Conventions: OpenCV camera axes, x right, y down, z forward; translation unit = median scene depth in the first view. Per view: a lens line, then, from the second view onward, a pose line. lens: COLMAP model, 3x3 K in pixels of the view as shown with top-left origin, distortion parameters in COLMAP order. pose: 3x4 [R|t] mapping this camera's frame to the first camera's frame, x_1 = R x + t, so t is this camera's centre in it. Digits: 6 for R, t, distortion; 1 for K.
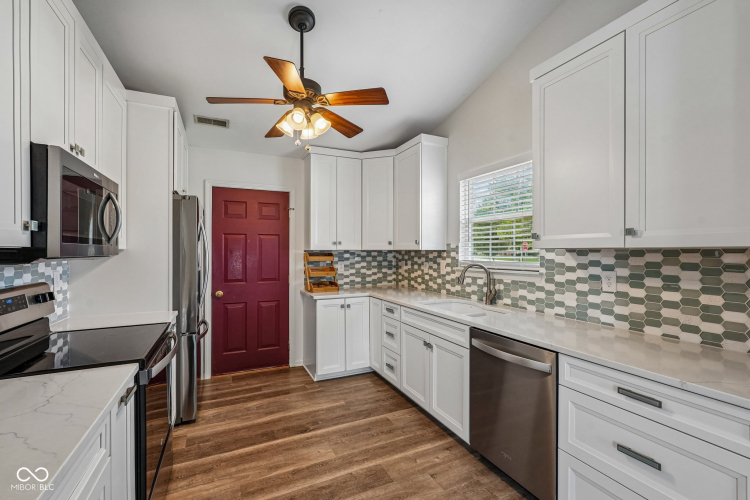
lens RADIAL K [[330.2, 0, 374.4], [0, 330.2, 252.3], [0, 0, 1]] dist [-0.000417, 0.000409]
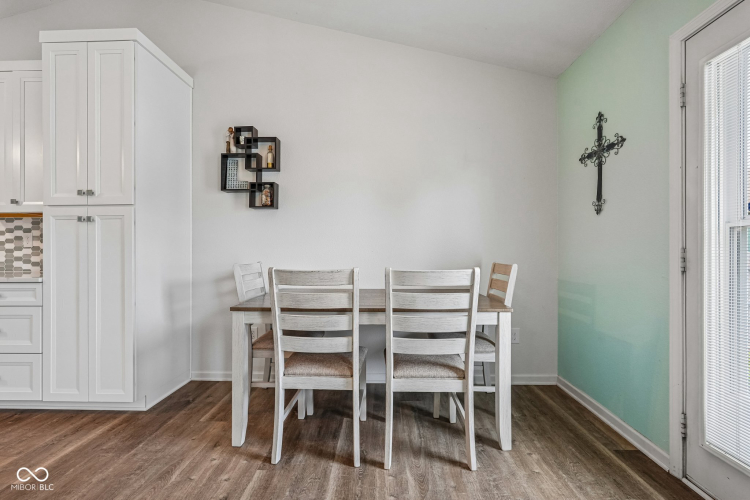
lens RADIAL K [[329.1, 0, 377.8], [0, 329.1, 251.2], [0, 0, 1]] dist [-0.002497, 0.000267]
pose [[0.458652, 0.001943, 0.888614, 0.084329], [0.008354, 0.999944, -0.006498, 0.092572], [-0.888577, 0.010404, 0.458610, -0.581631]]
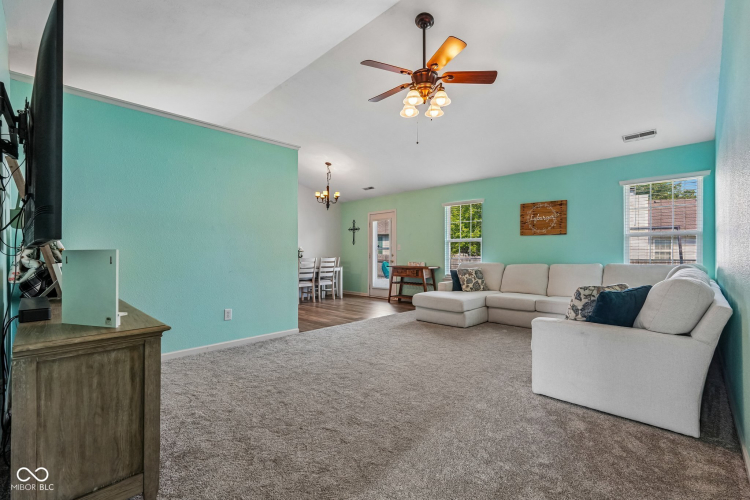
lens RADIAL K [[330.2, 0, 374.4], [0, 330.2, 252.3], [0, 0, 1]] dist [-0.000417, 0.000409]
pose [[-0.338892, 0.002114, 0.940823, -1.744251], [0.007508, 0.999972, 0.000457, 0.083746], [-0.940795, 0.007219, -0.338898, 0.084468]]
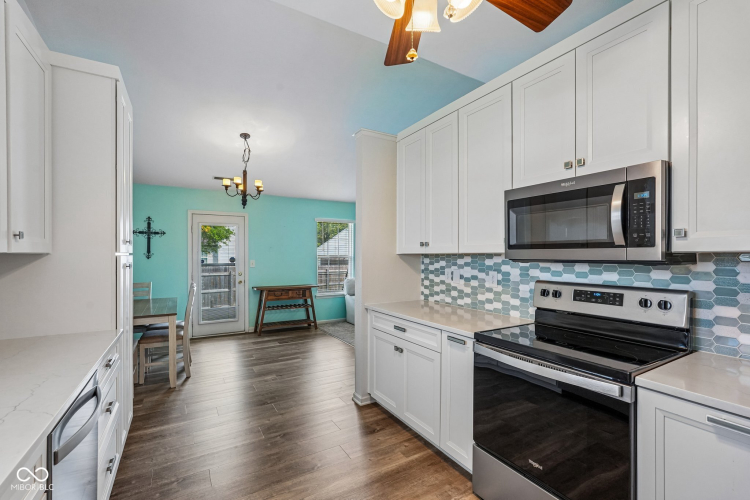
lens RADIAL K [[330.2, 0, 374.4], [0, 330.2, 252.3], [0, 0, 1]] dist [-0.000417, 0.000409]
pose [[-0.996679, 0.001347, -0.081418, -0.079836], [0.001077, 0.999994, 0.003356, -0.015801], [0.081422, 0.003258, -0.996674, 0.967166]]
